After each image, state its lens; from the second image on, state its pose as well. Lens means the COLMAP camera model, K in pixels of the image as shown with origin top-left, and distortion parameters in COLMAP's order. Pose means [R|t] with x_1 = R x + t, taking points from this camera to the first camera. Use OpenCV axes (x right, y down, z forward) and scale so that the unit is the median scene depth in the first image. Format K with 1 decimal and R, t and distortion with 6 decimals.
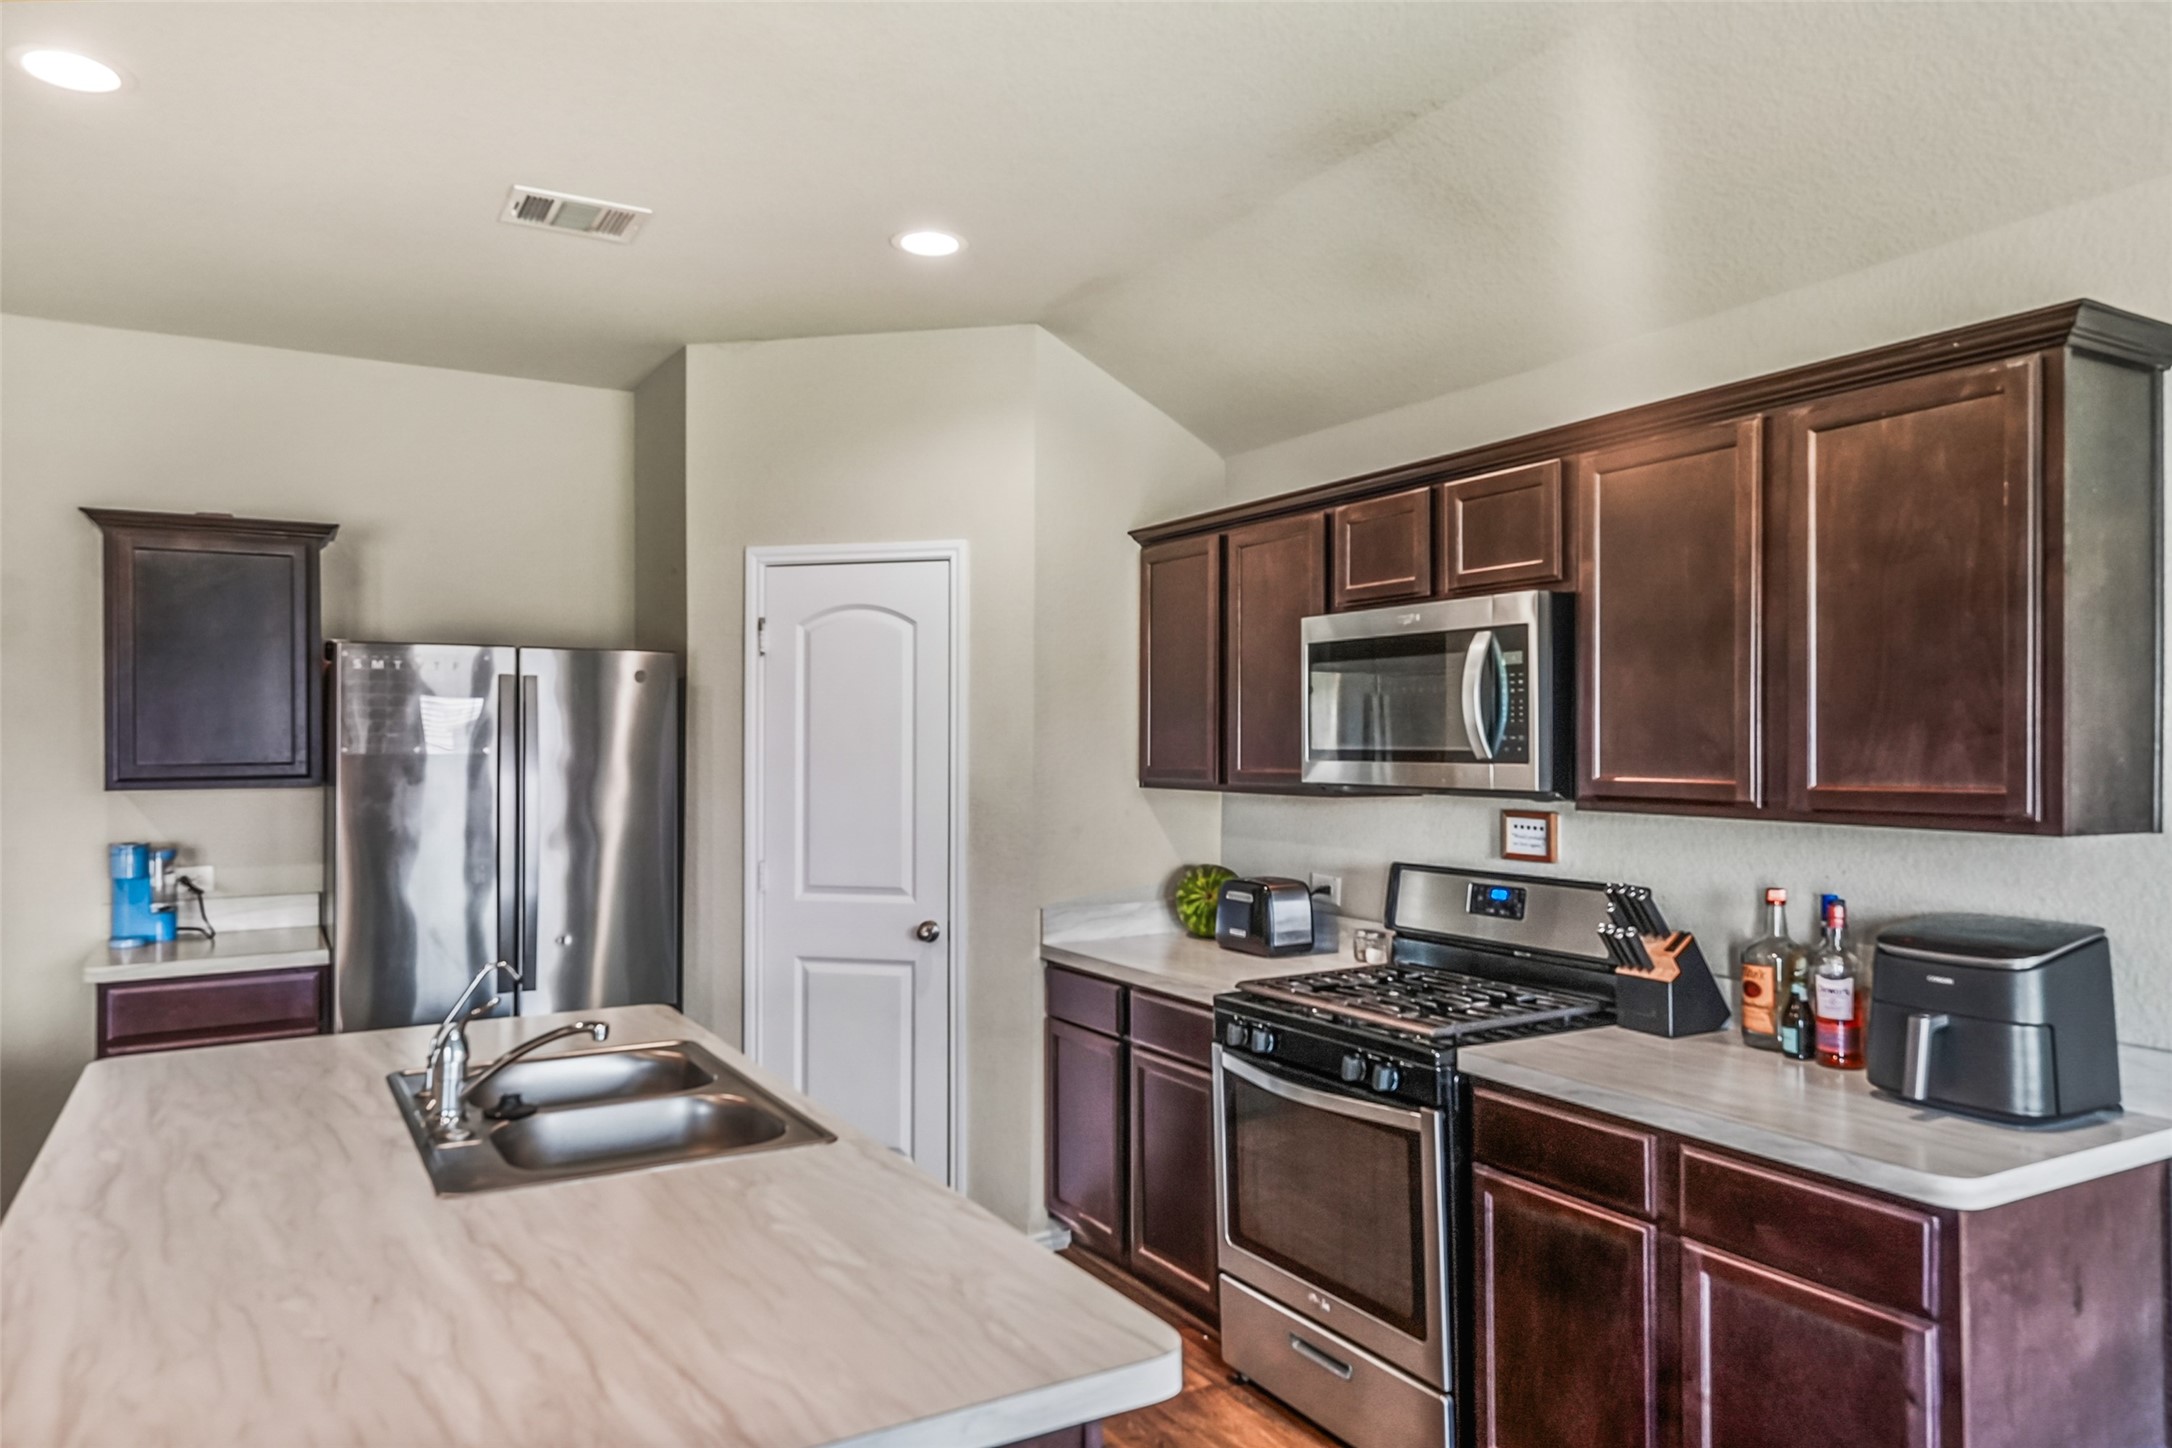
lens RADIAL K [[1405.5, 0, 1096.1], [0, 1405.5, 731.7], [0, 0, 1]] dist [-0.000436, 0.001464]
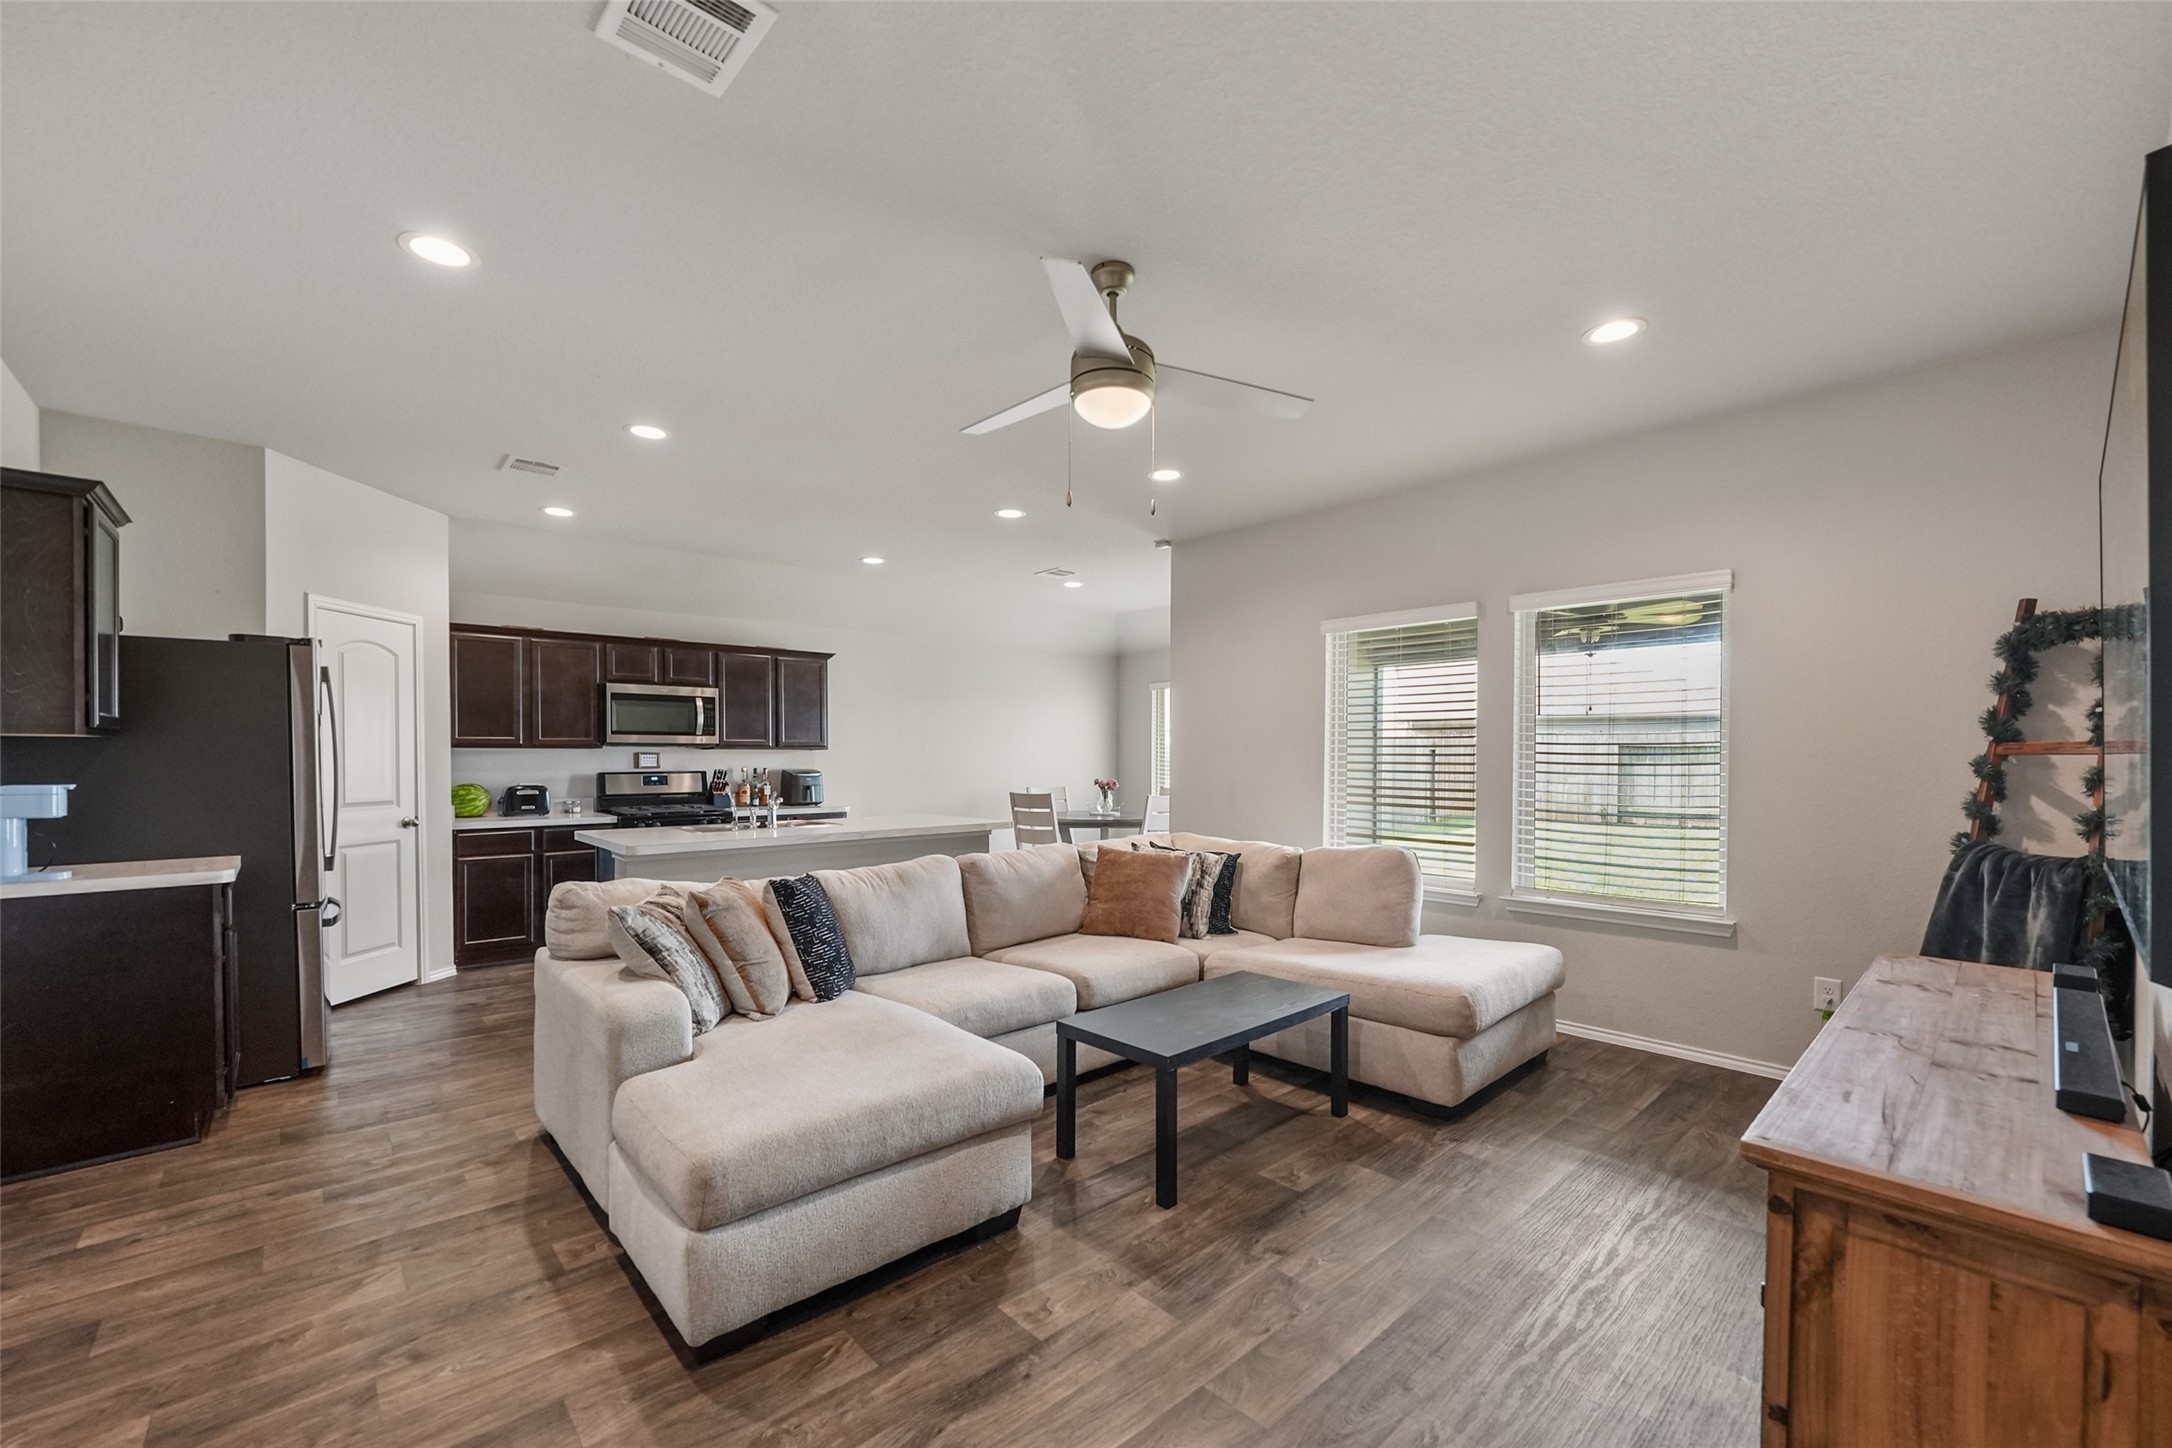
lens RADIAL K [[872.5, 0, 1076.4], [0, 872.5, 772.6], [0, 0, 1]] dist [0.000807, 0.001063]
pose [[-0.208067, -0.012979, 0.978028, -1.987723], [-0.002120, 0.999916, 0.012819, 0.081976], [-0.978112, 0.000594, -0.208077, 0.523777]]
